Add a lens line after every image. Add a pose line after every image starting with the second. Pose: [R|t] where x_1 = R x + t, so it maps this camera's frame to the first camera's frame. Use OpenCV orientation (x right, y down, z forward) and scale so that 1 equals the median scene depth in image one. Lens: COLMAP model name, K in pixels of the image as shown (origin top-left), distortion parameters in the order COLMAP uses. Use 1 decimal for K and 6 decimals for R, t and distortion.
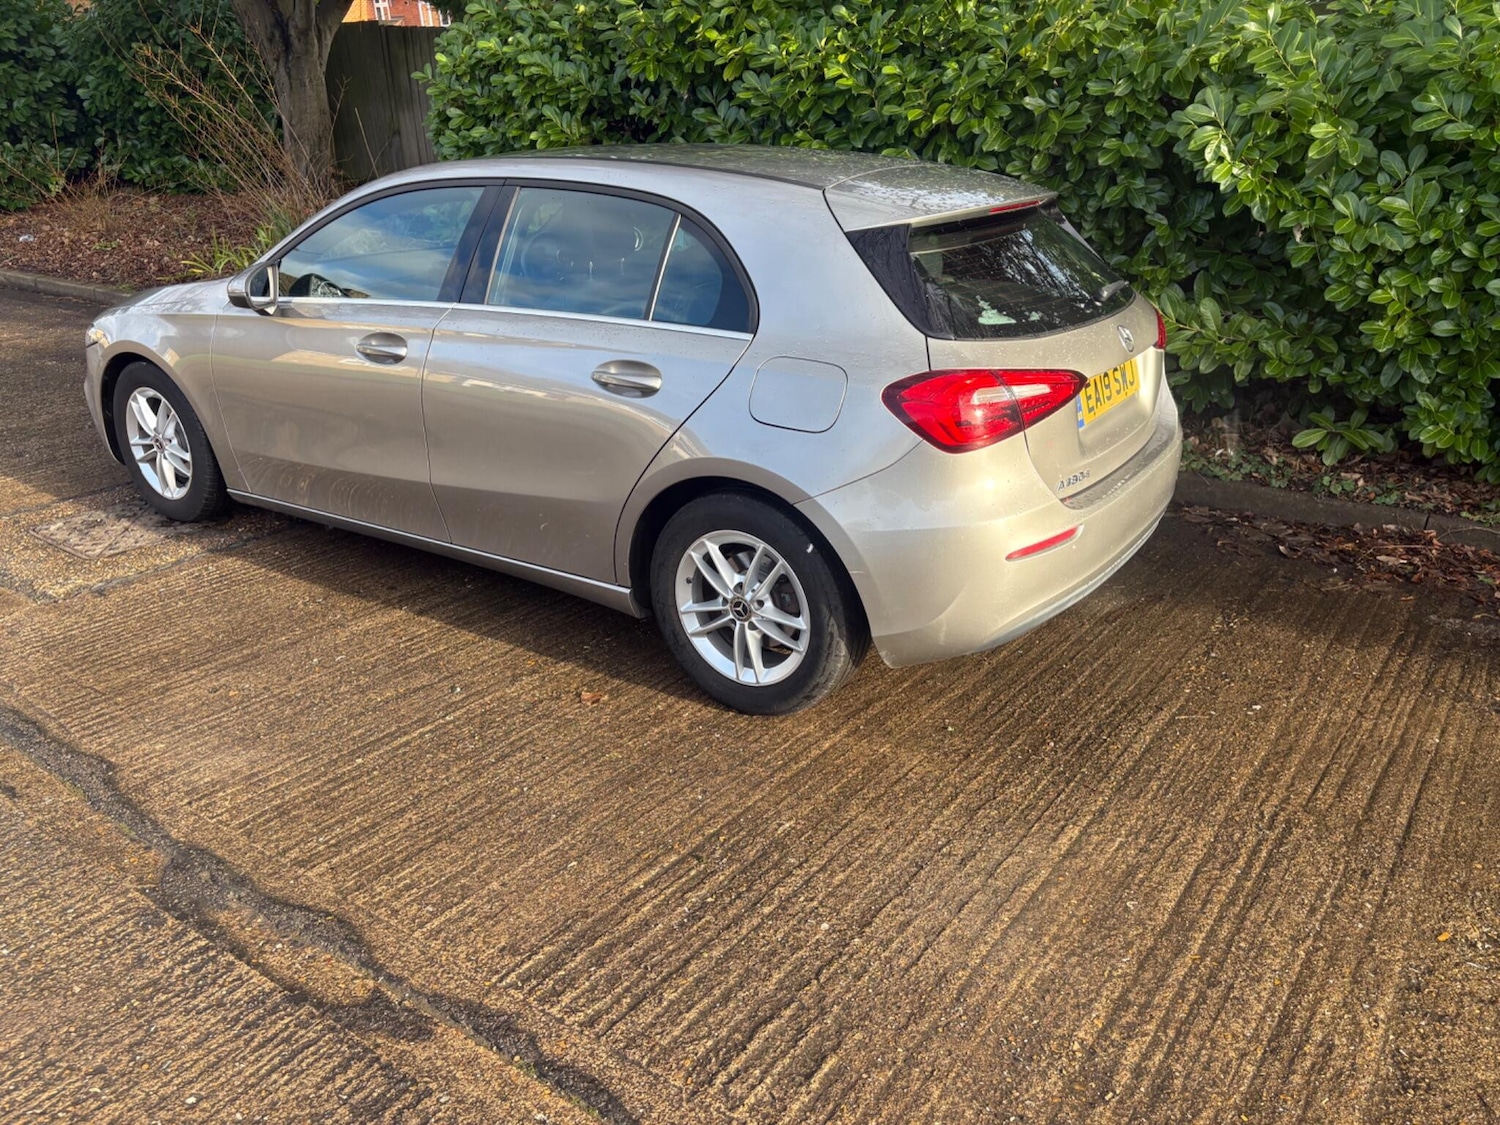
lens RADIAL K [[1103.4, 0, 744.8], [0, 1103.4, 566.1], [0, 0, 1]] dist [0.034871, -0.028124]
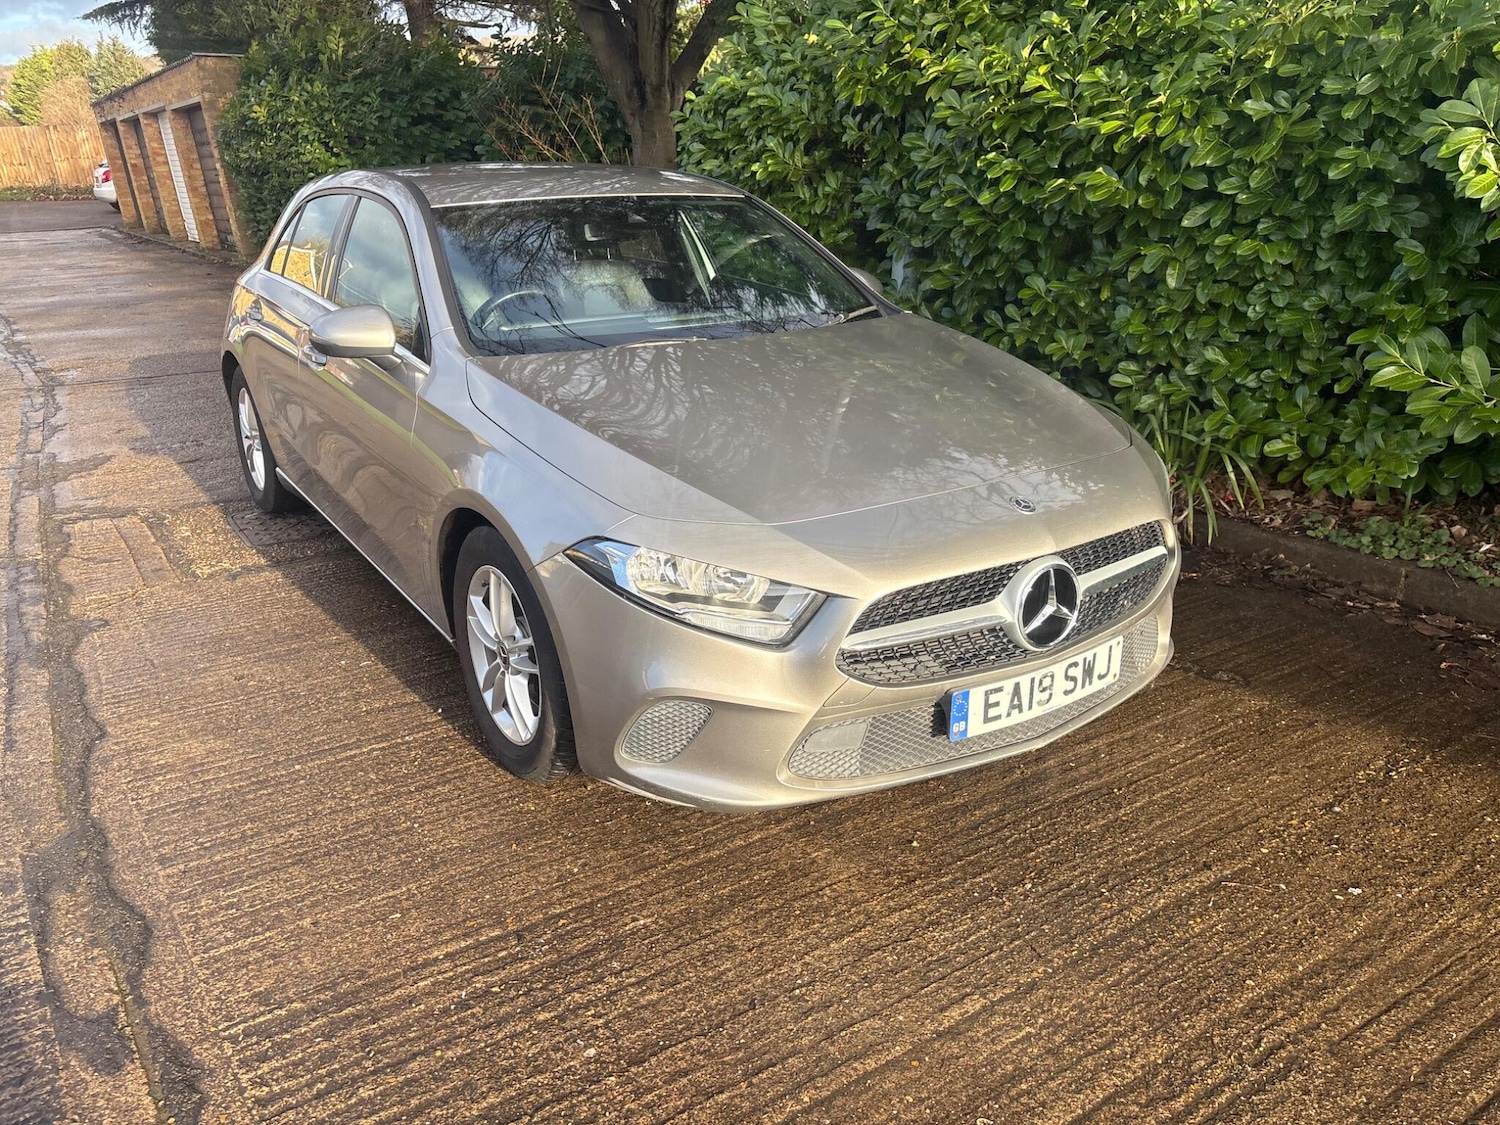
lens RADIAL K [[1105.1, 0, 750.0], [0, 1105.1, 562.5], [0, 0, 1]] dist [0.033630, -0.028000]
pose [[0.939875, 0.098444, -0.327022, 0.312359], [-0.113206, 0.993222, -0.026368, -0.023255], [0.322210, 0.061804, 0.944649, 0.170360]]
